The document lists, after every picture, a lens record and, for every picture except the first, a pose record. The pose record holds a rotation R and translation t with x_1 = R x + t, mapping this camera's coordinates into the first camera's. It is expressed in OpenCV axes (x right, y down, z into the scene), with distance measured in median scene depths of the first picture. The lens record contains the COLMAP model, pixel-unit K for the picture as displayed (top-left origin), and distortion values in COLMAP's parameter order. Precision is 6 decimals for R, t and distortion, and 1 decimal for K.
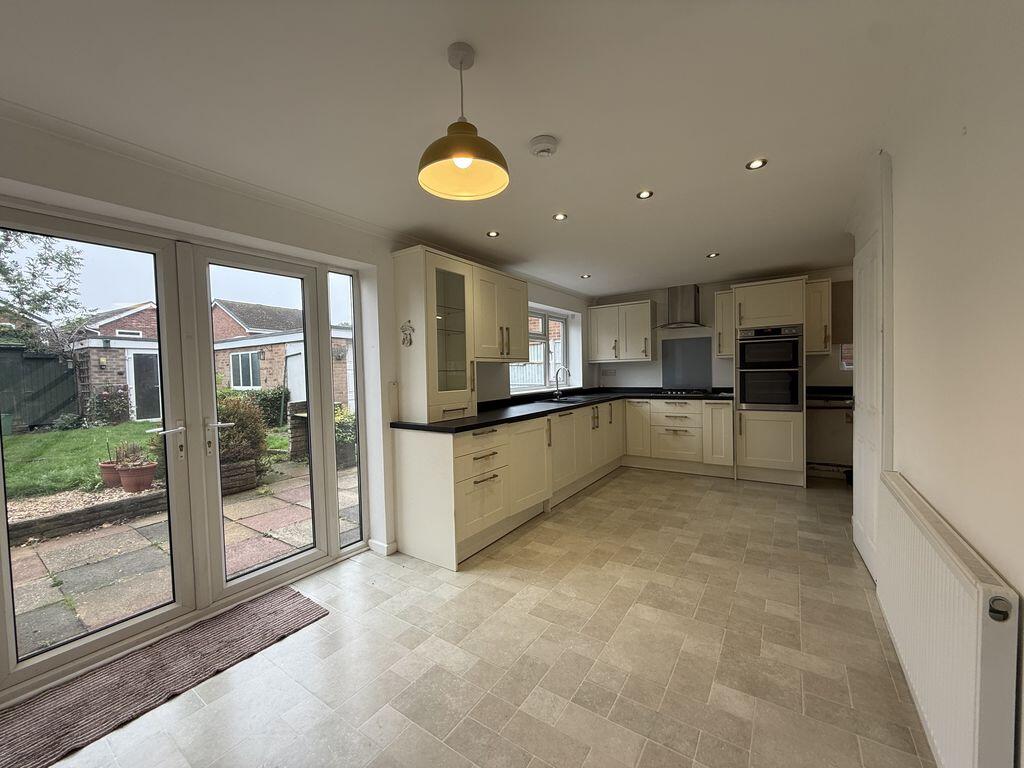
lens RADIAL K [[406.9, 0, 509.6], [0, 406.9, 385.5], [0, 0, 1]] dist [-0.001274, 0.000027]
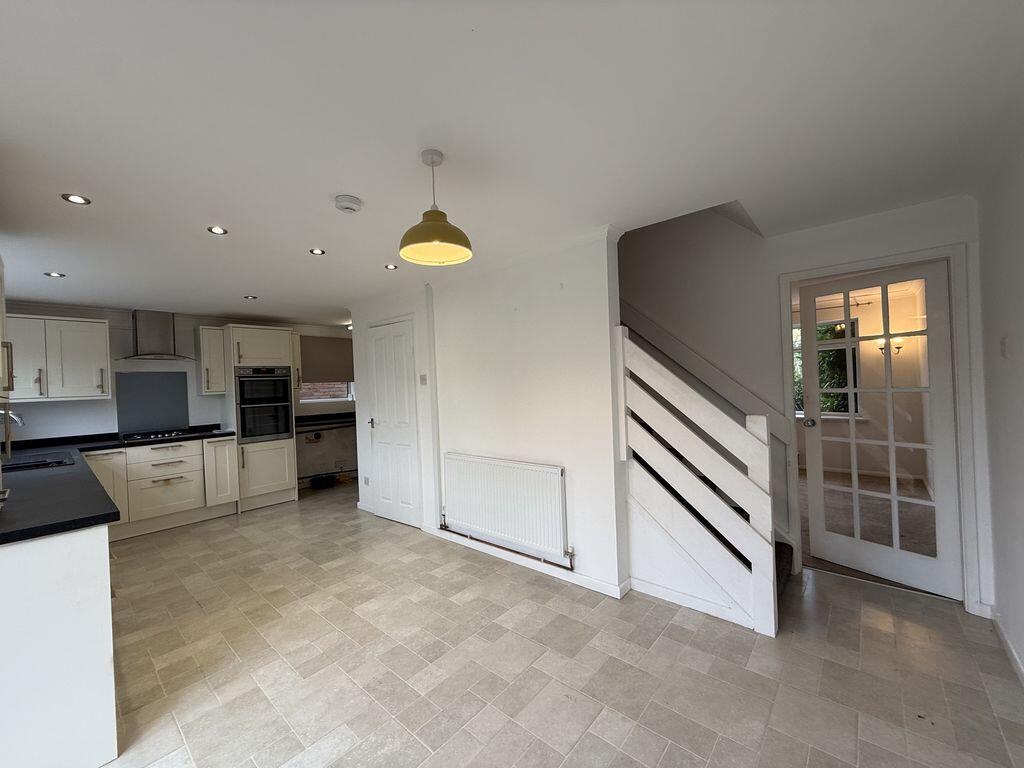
lens RADIAL K [[406.9, 0, 508.6], [0, 406.9, 383.6], [0, 0, 1]] dist [-0.001274, 0.000027]
pose [[0.115400, 0.020833, 0.993101, -0.426068], [0.072263, 0.996955, -0.029311, -0.015727], [-0.990687, 0.075147, 0.113543, 0.213035]]
